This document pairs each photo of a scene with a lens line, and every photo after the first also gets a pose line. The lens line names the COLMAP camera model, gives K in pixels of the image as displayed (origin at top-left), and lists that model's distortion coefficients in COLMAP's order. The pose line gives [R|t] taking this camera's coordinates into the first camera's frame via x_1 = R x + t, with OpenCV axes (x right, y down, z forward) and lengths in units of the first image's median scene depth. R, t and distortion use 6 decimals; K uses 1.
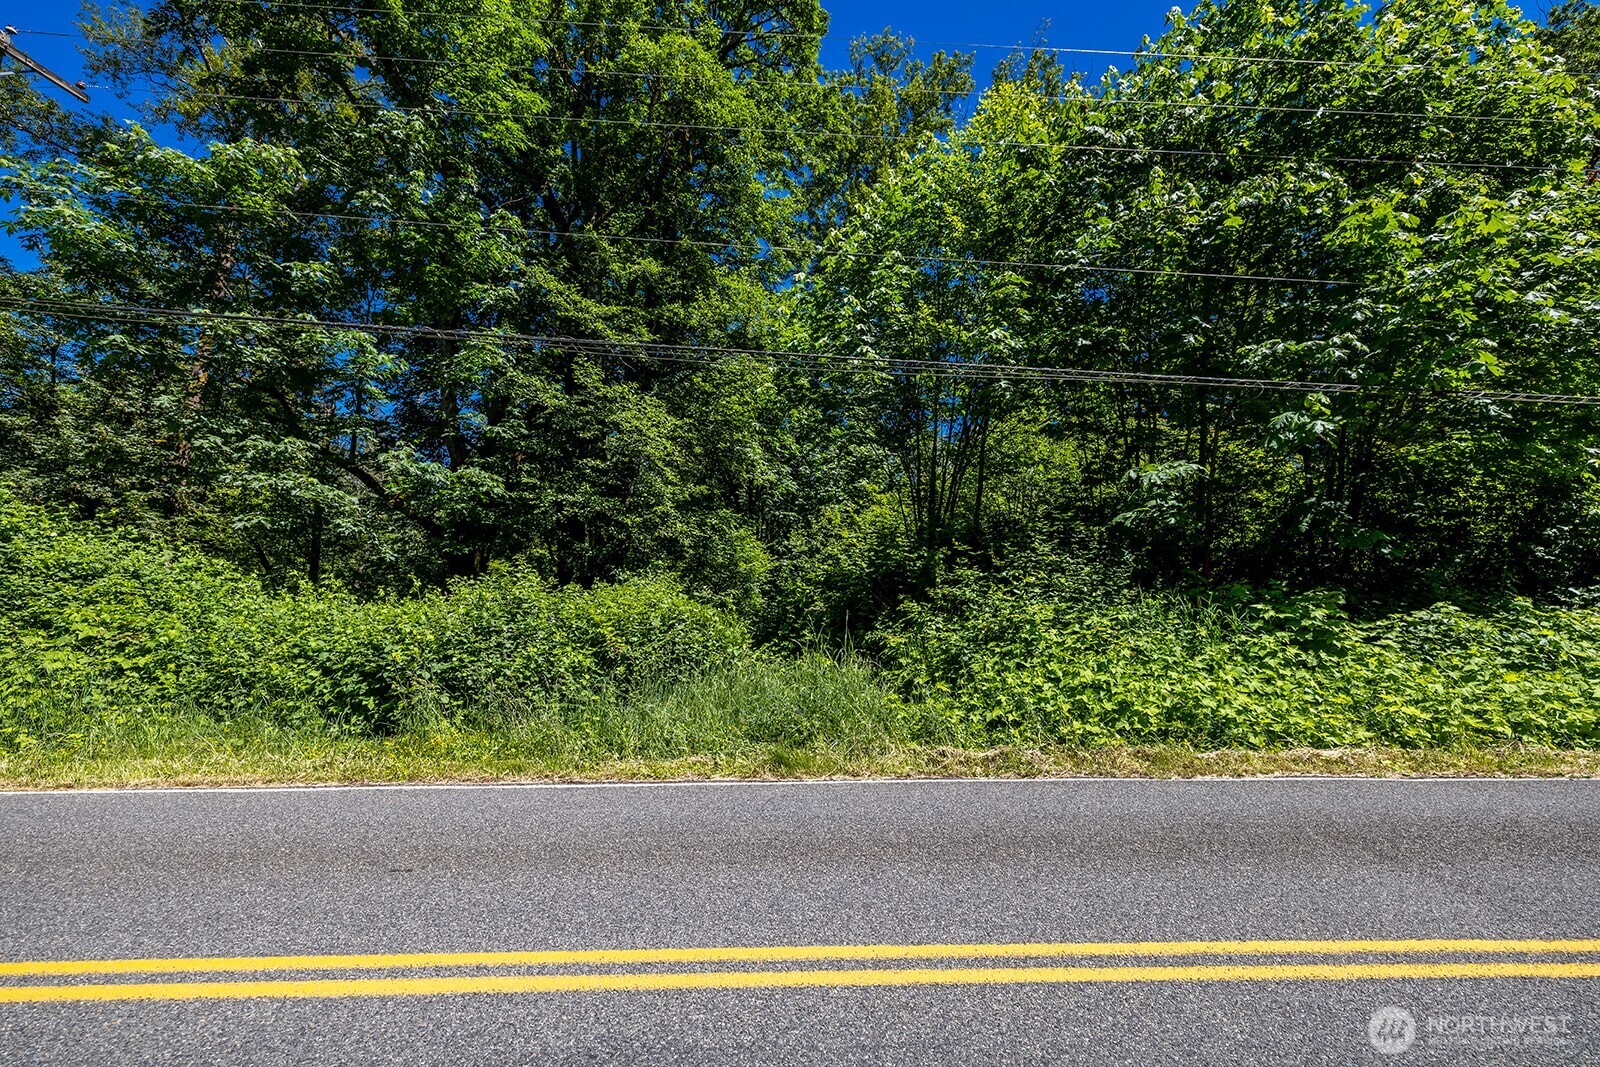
lens RADIAL K [[667.8, 0, 804.7], [0, 667.8, 533.8], [0, 0, 1]] dist [0.001126, 0.000194]
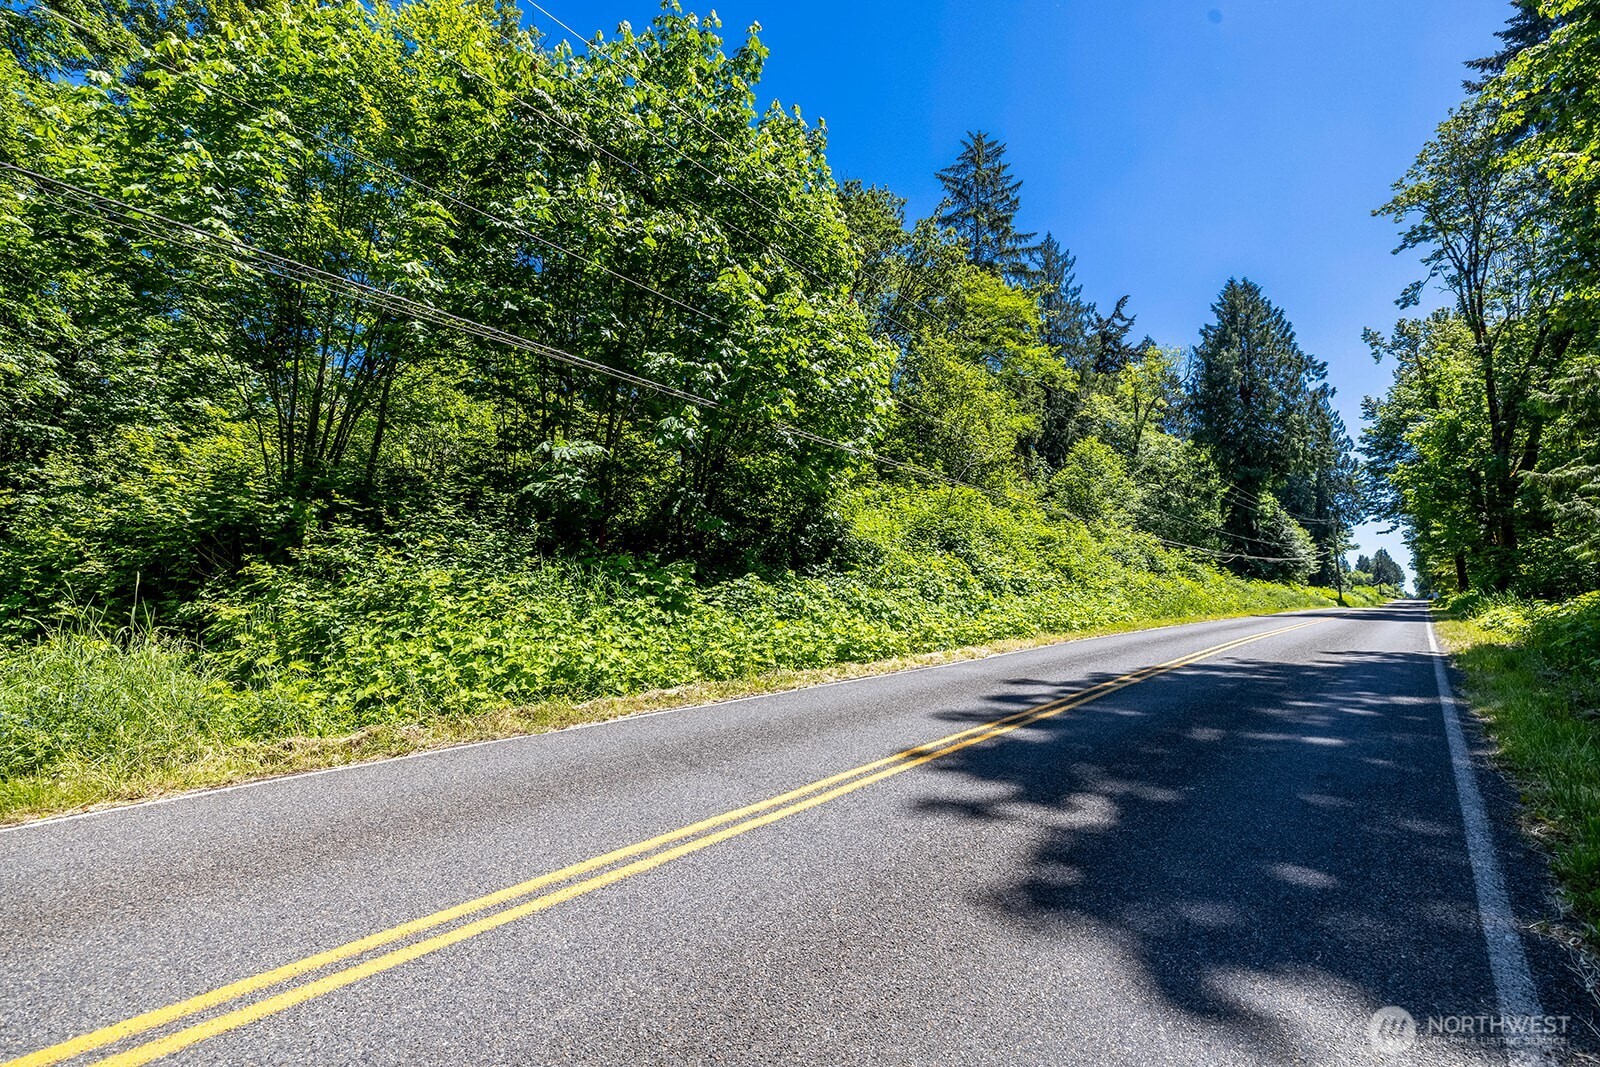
lens RADIAL K [[666.1, 0, 800.0], [0, 666.1, 533.5], [0, 0, 1]] dist [0.004323, 0.000388]
pose [[0.680448, 0.056756, 0.730595, 0.010215], [-0.092741, 0.995649, 0.009029, -0.000683], [-0.726904, -0.073900, 0.682752, -0.005576]]
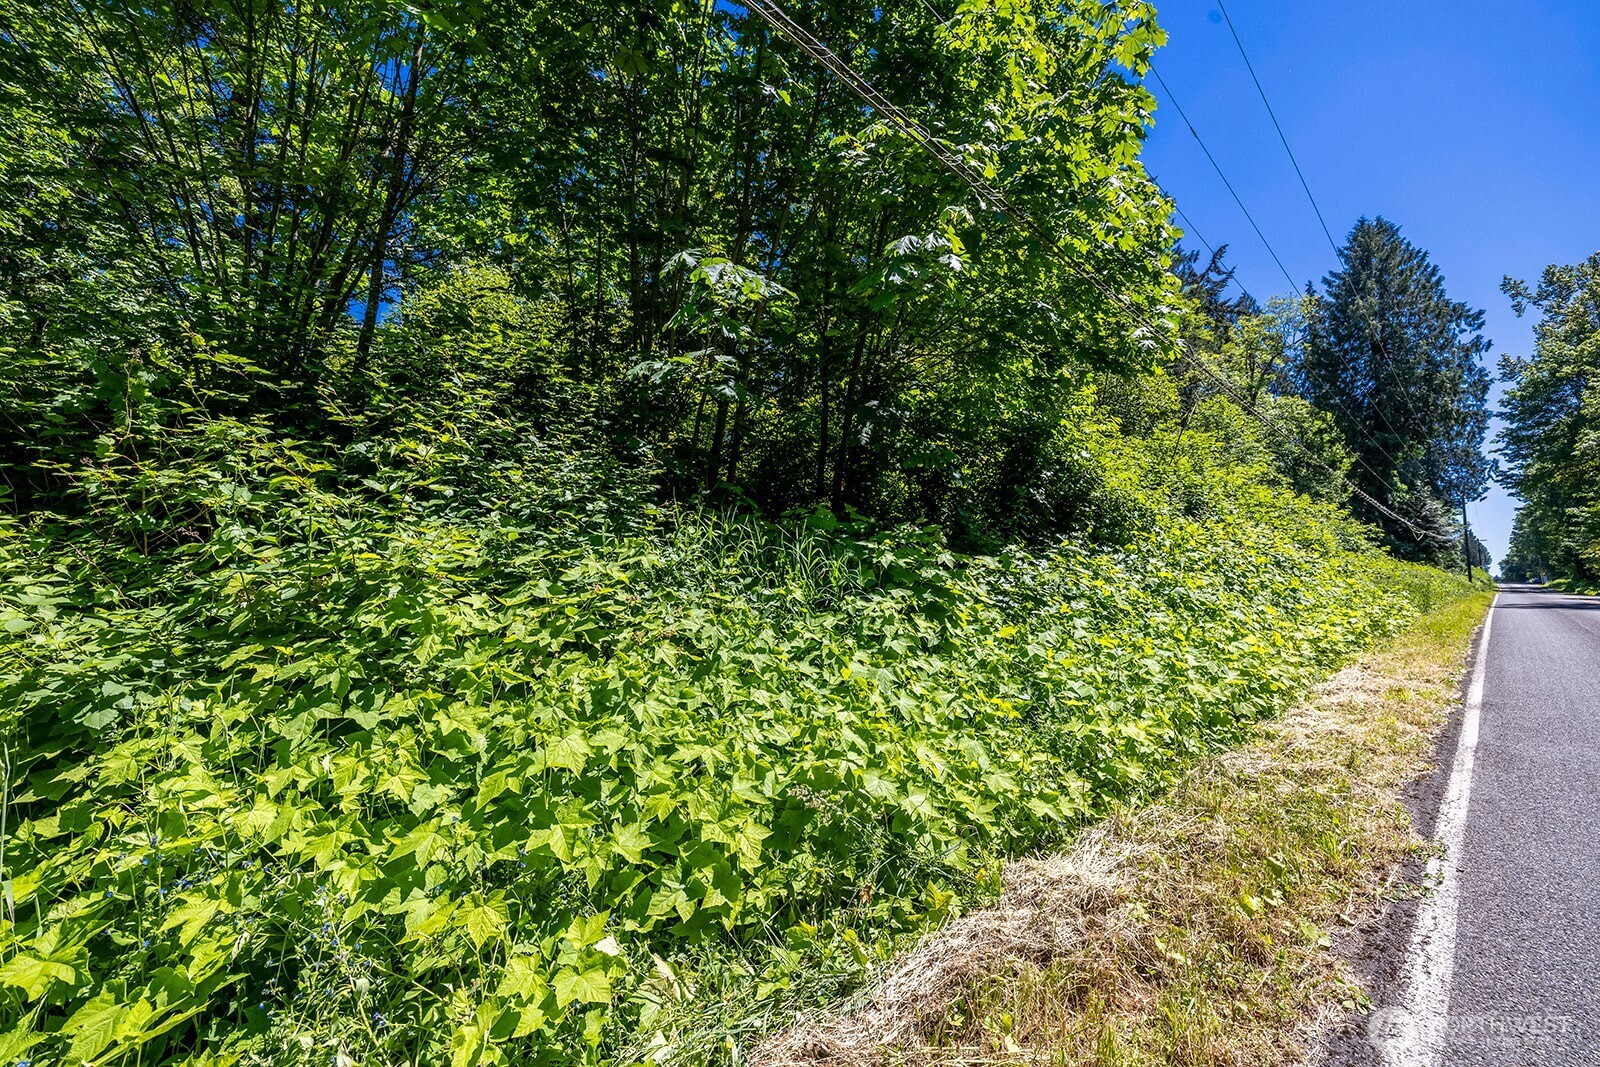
lens RADIAL K [[667.8, 0, 804.7], [0, 667.8, 533.8], [0, 0, 1]] dist [0.001126, 0.000194]
pose [[0.718699, 0.035391, 0.694421, 0.196172], [-0.091807, 0.994790, 0.044319, 0.061890], [-0.689234, -0.095605, 0.718203, 0.492687]]
